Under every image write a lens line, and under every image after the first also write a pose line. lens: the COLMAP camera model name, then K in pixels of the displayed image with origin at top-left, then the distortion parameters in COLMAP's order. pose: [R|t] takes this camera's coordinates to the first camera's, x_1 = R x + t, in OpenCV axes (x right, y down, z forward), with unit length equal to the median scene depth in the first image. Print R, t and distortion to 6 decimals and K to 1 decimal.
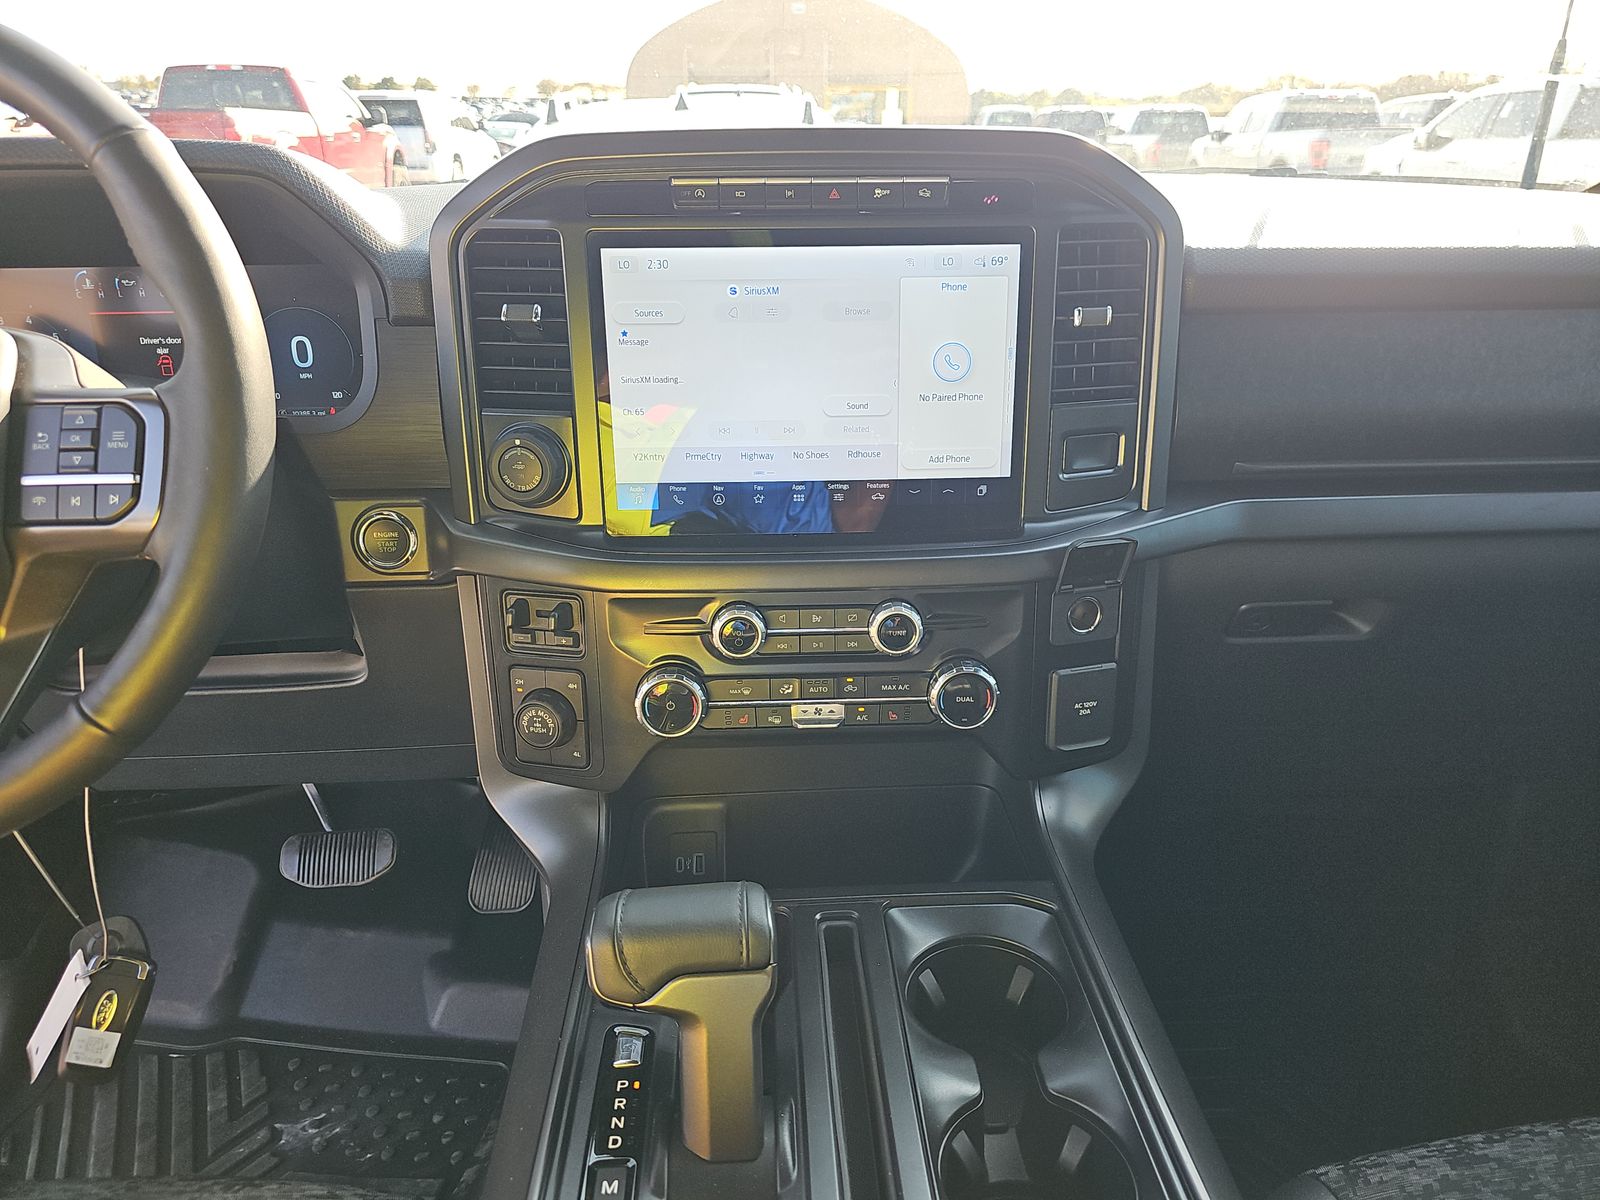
lens RADIAL K [[1067.7, 0, 801.6], [0, 1067.7, 602.6], [0, 0, 1]] dist [0.050775, -0.048288]
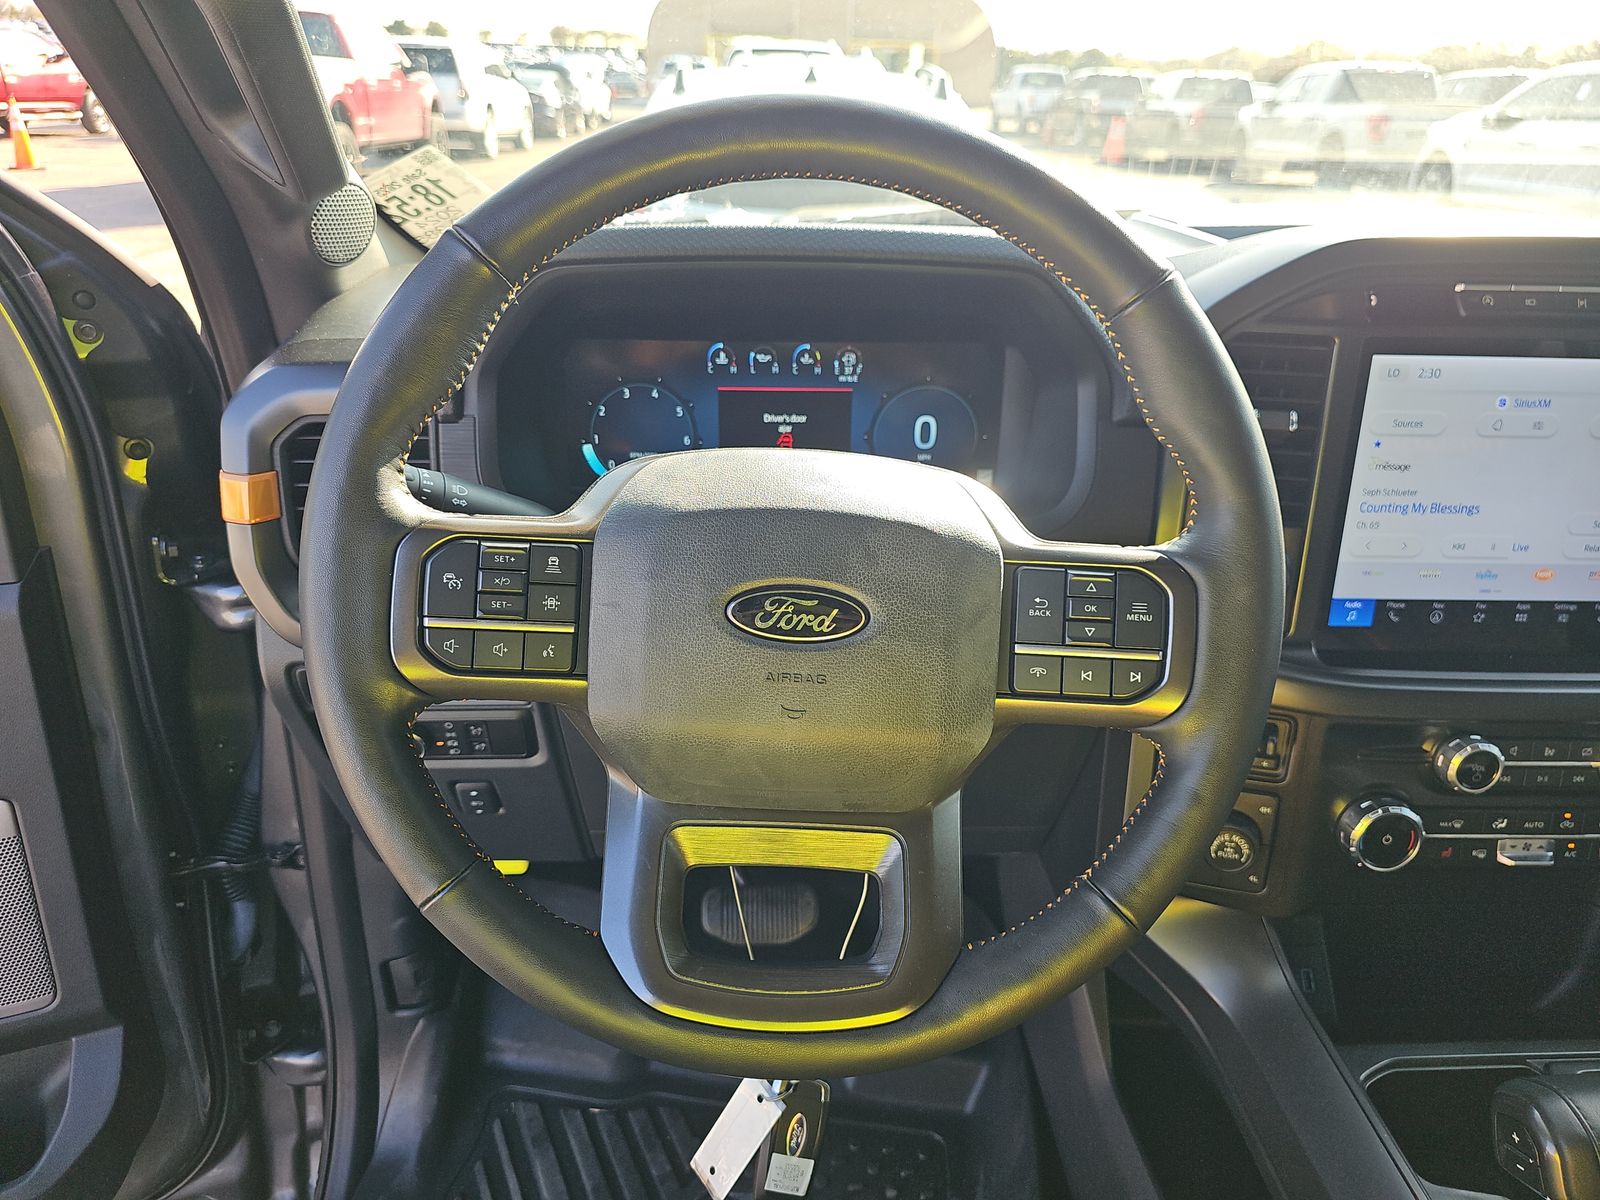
lens RADIAL K [[1077.8, 0, 803.6], [0, 1077.8, 598.1], [0, 0, 1]] dist [0.044922, -0.042504]
pose [[0.999366, 0.033292, -0.012594, -0.613652], [-0.032947, 0.999100, 0.026719, -0.120080], [0.013472, -0.026287, 0.999564, 0.045873]]
